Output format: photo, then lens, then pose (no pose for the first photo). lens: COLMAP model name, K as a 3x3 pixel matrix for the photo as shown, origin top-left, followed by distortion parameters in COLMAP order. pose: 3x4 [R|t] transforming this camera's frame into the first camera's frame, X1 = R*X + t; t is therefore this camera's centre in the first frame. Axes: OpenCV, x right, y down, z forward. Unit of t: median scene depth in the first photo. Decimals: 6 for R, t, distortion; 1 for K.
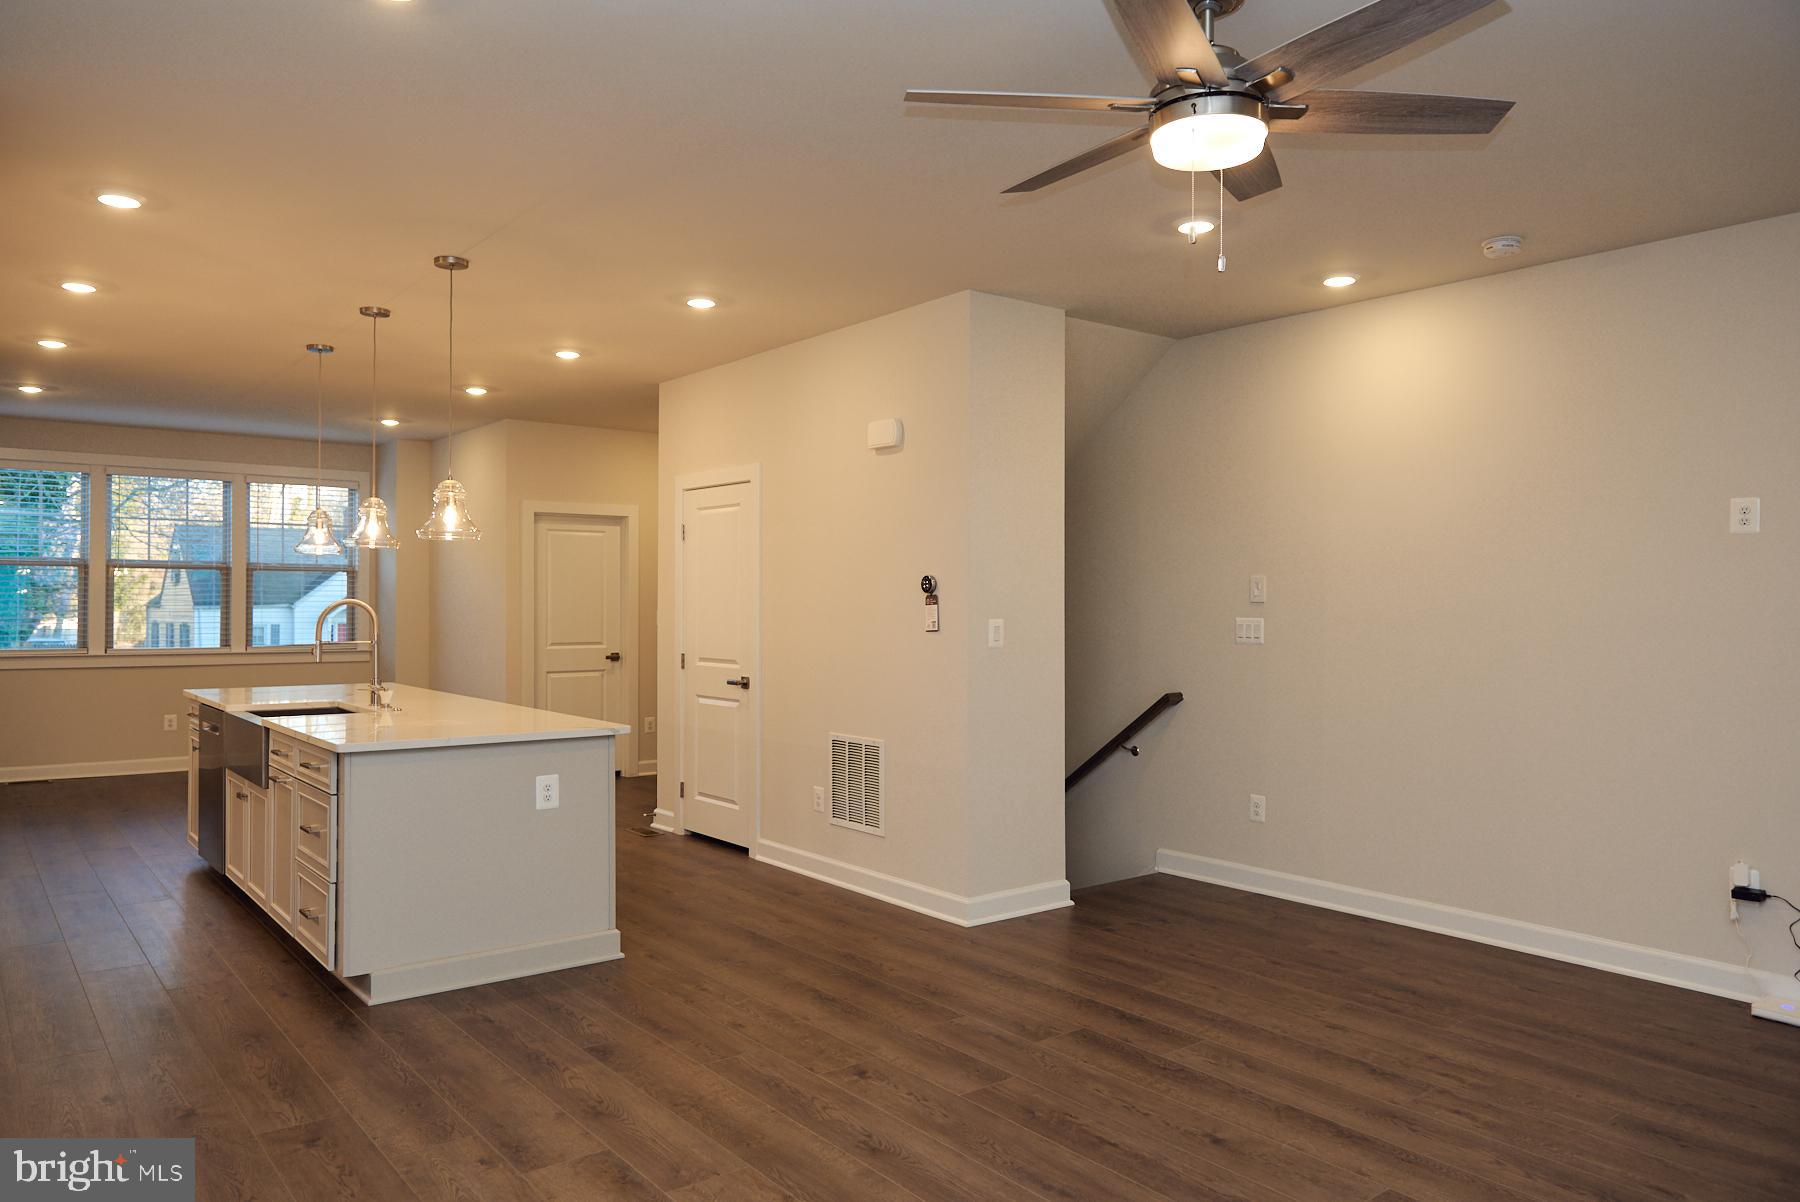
lens RADIAL K [[1243.3, 0, 899.3], [0, 1243.3, 595.3], [0, 0, 1]] dist [0.001209, 0.004811]
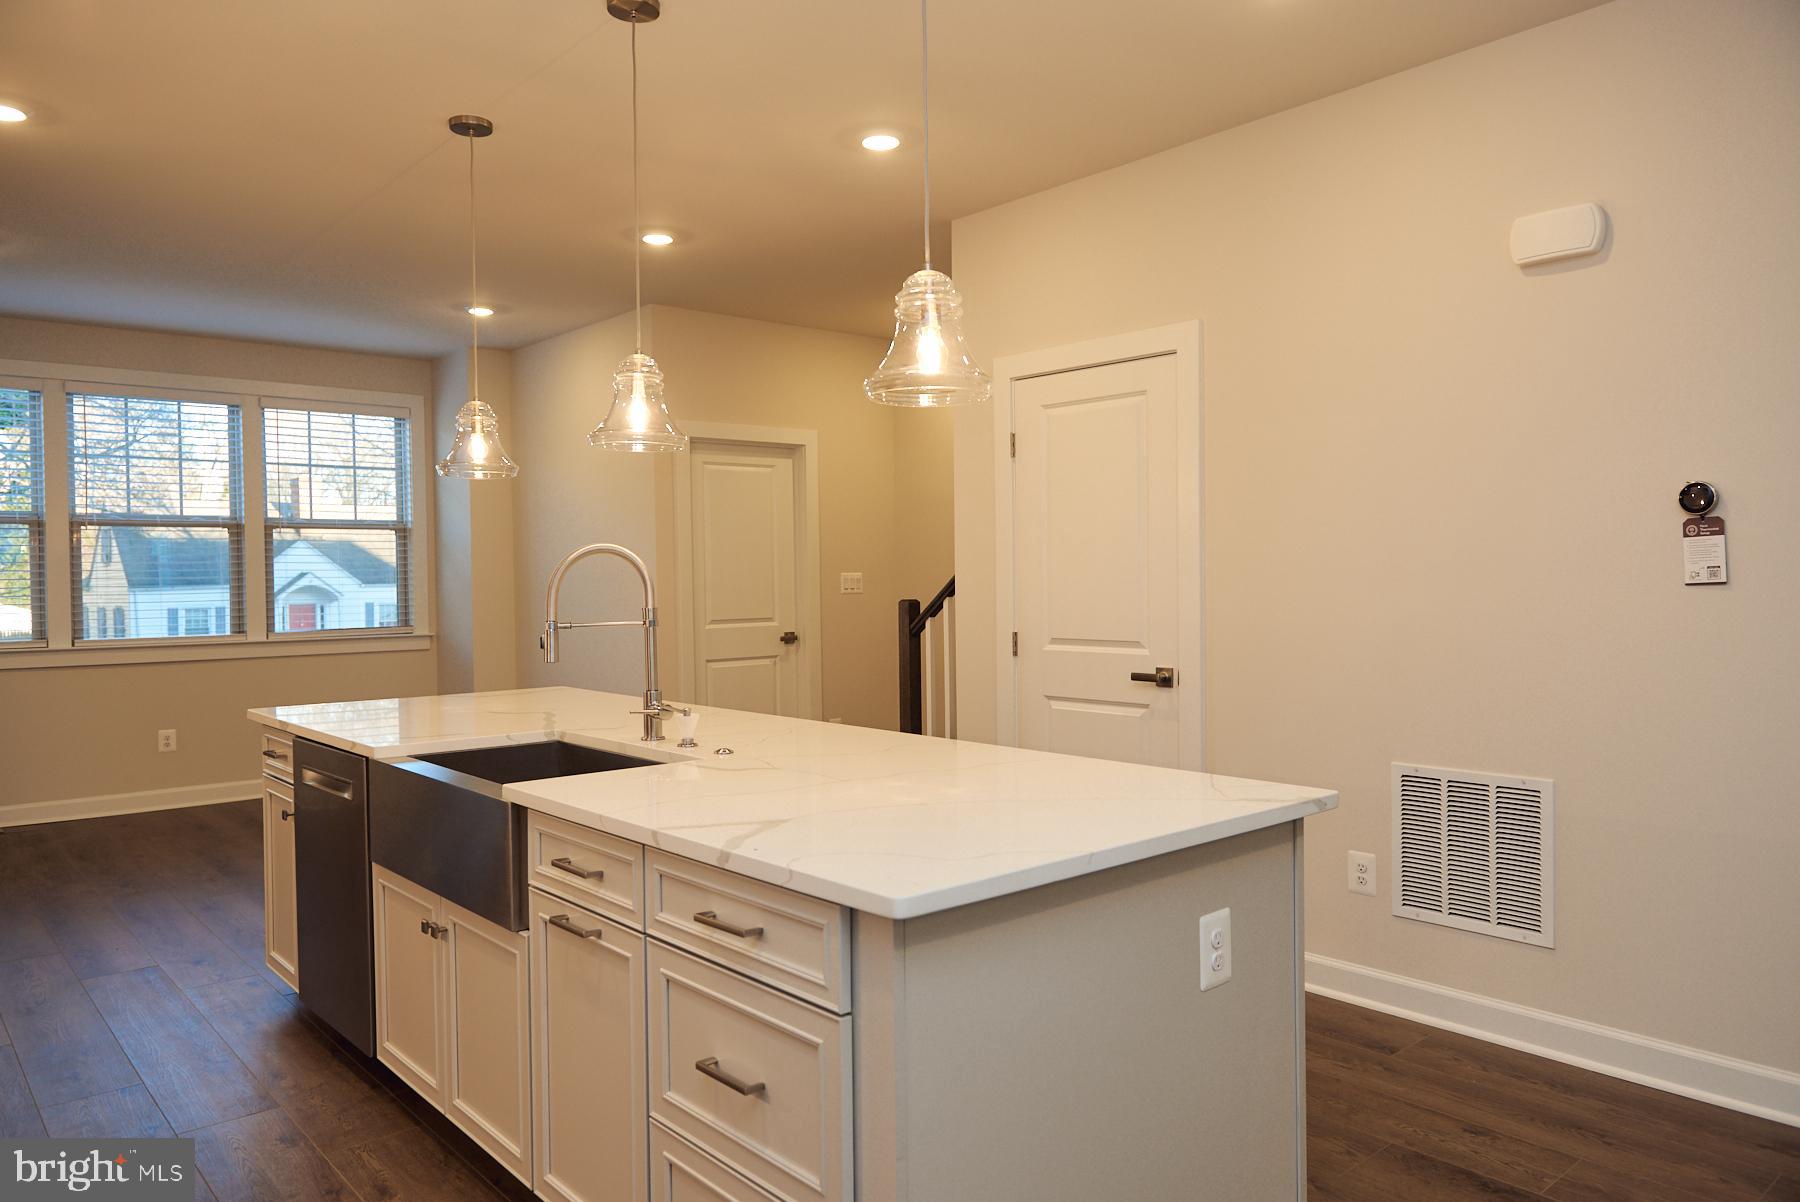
lens RADIAL K [[1229.5, 0, 900.0], [0, 1229.5, 601.0], [0, 0, 1]] dist [-0.003797, -0.002084]
pose [[0.998396, -0.017183, 0.053948, -0.273441], [0.015743, 0.999512, 0.026994, 0.012509], [-0.054386, -0.026101, 0.998179, 0.370732]]
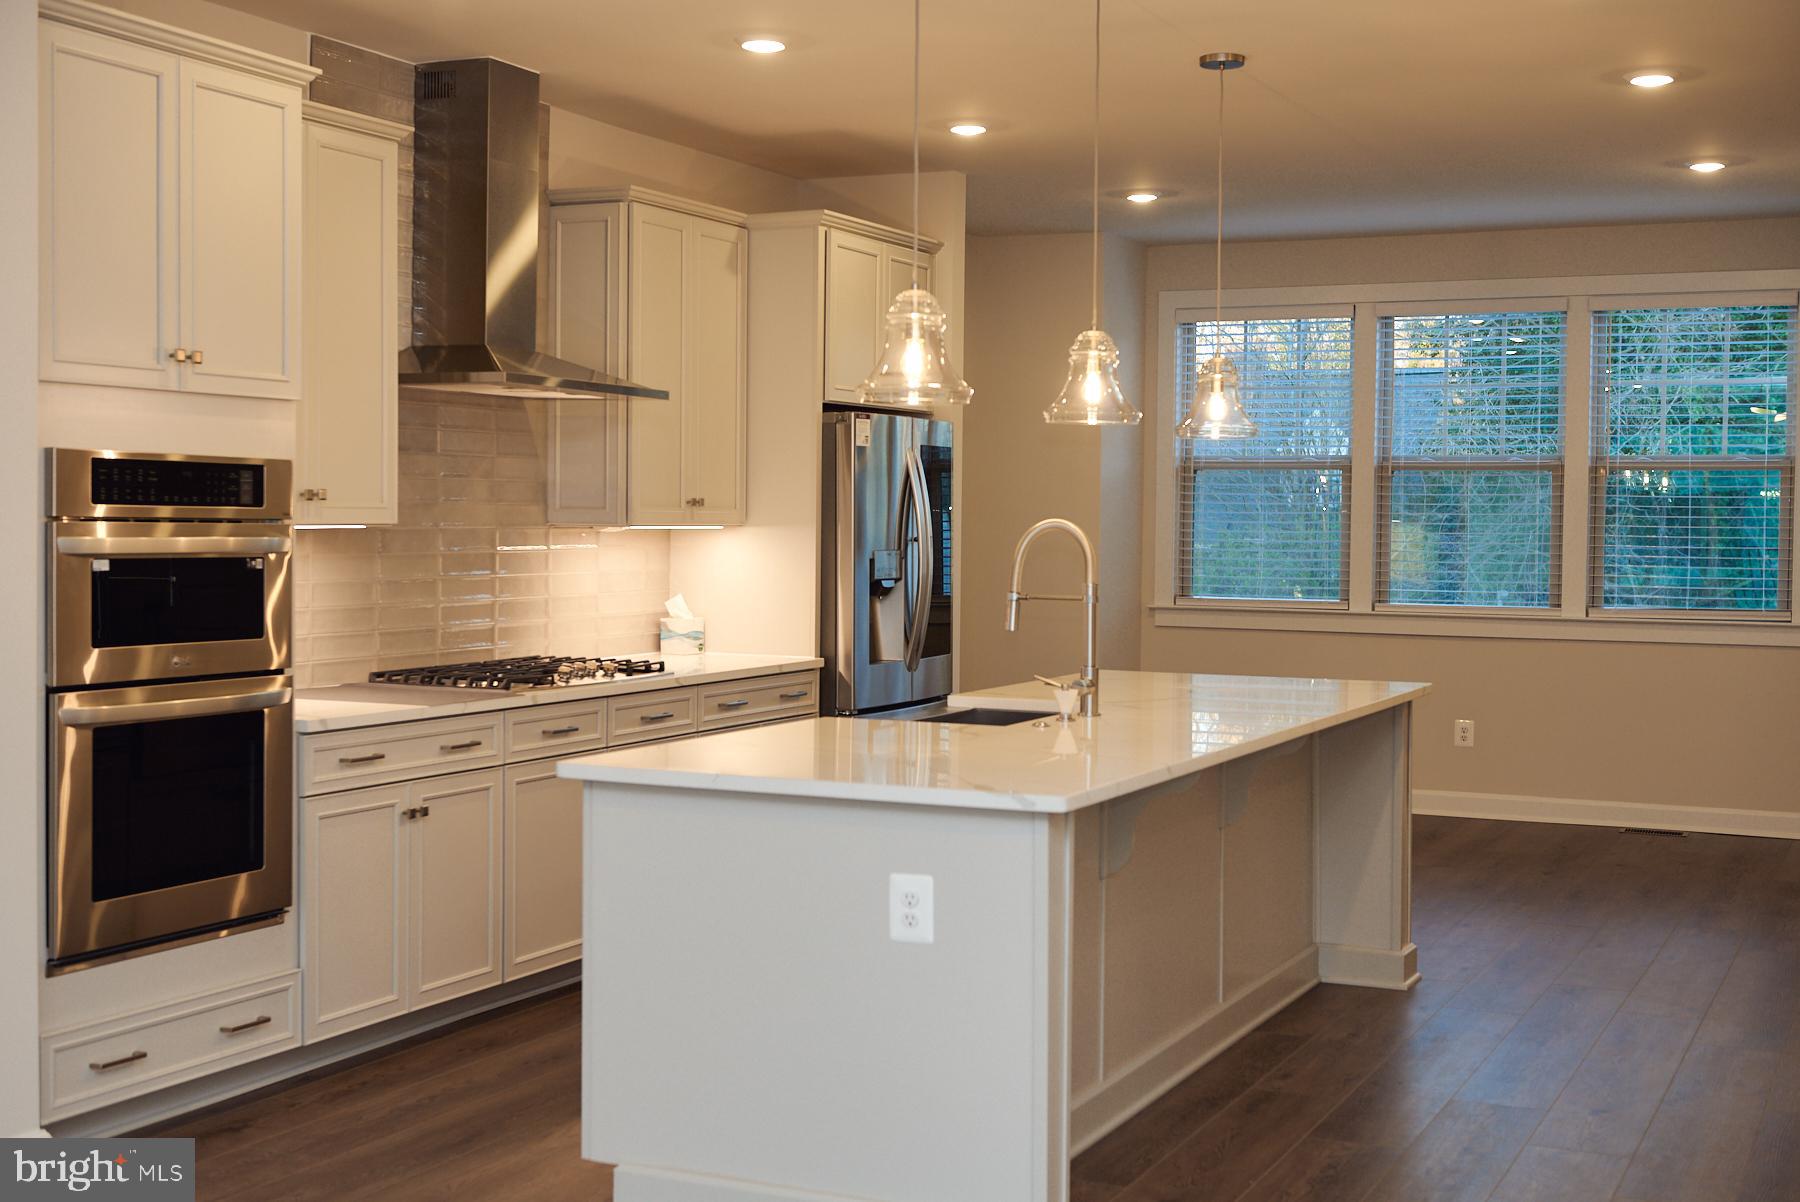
lens RADIAL K [[2260.0, 0, 900.0], [0, 2260.0, 601.0], [0, 0, 1]] dist [0.017867, 0.035477]
pose [[0.452208, 0.031695, -0.891349, 0.334422], [0.000159, 0.999366, 0.035616, 0.002769], [0.891912, -0.016248, 0.451916, 0.387263]]
